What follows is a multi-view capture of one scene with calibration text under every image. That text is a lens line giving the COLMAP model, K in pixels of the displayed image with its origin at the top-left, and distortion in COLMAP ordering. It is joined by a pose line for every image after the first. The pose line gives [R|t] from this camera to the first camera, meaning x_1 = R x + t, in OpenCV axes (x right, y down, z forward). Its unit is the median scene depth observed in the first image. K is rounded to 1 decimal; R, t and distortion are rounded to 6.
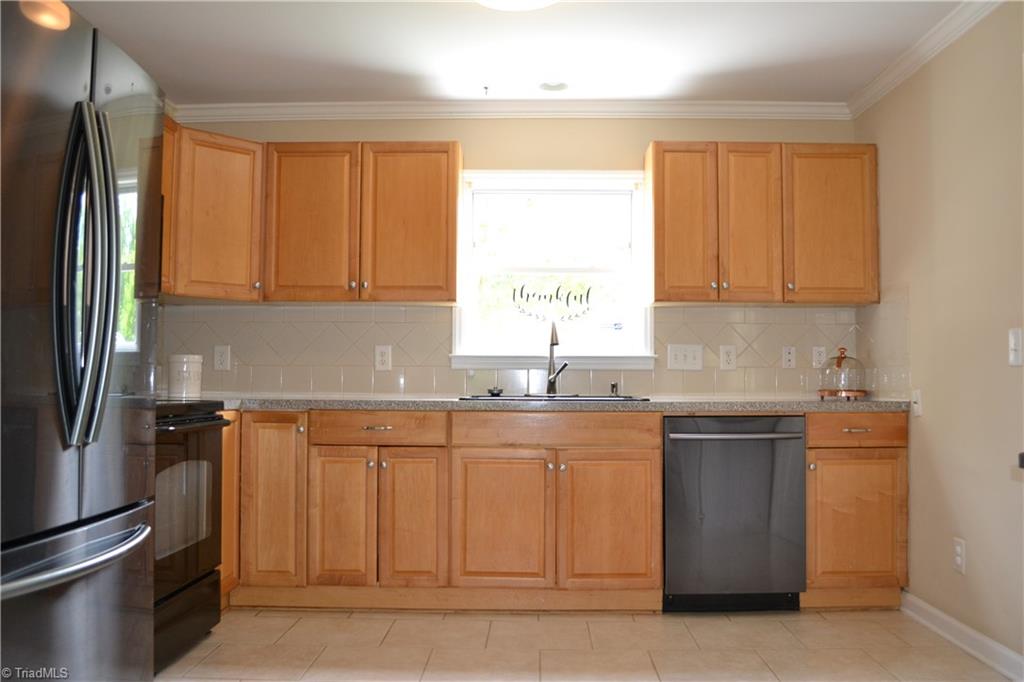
lens RADIAL K [[880.9, 0, 512.0], [0, 880.9, 341.0], [0, 0, 1]] dist [-0.060774, 0.004493]
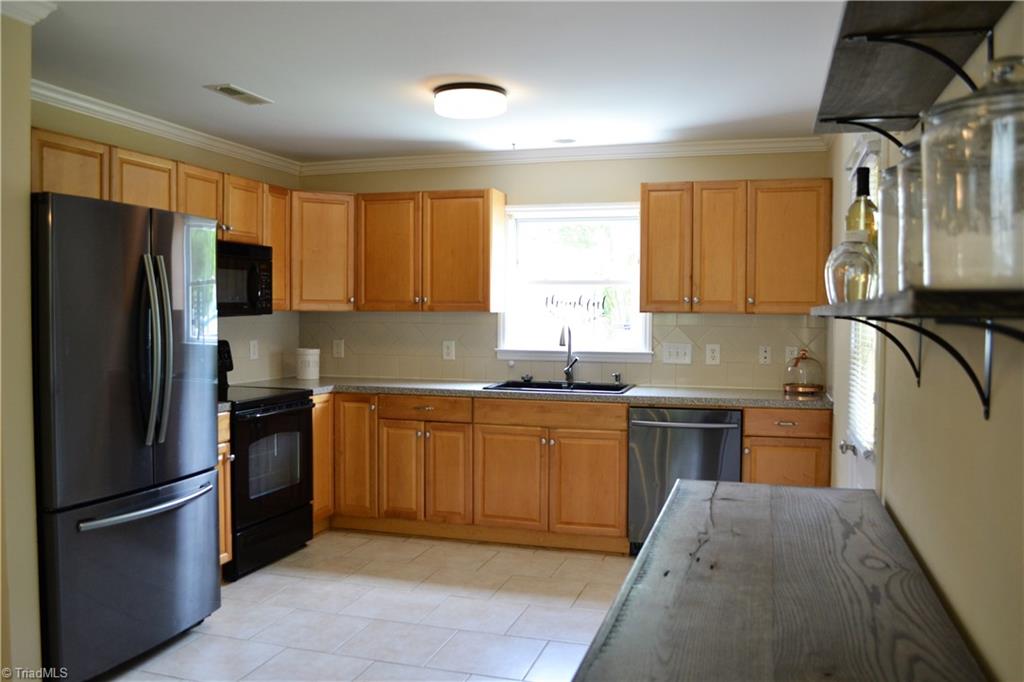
lens RADIAL K [[828.8, 0, 512.0], [0, 828.8, 341.0], [0, 0, 1]] dist [-0.075916, 0.012183]
pose [[0.964033, 0.010488, -0.265574, 0.301512], [0.010102, 0.997053, 0.076045, -0.096466], [0.265589, -0.075992, 0.961087, -0.190523]]
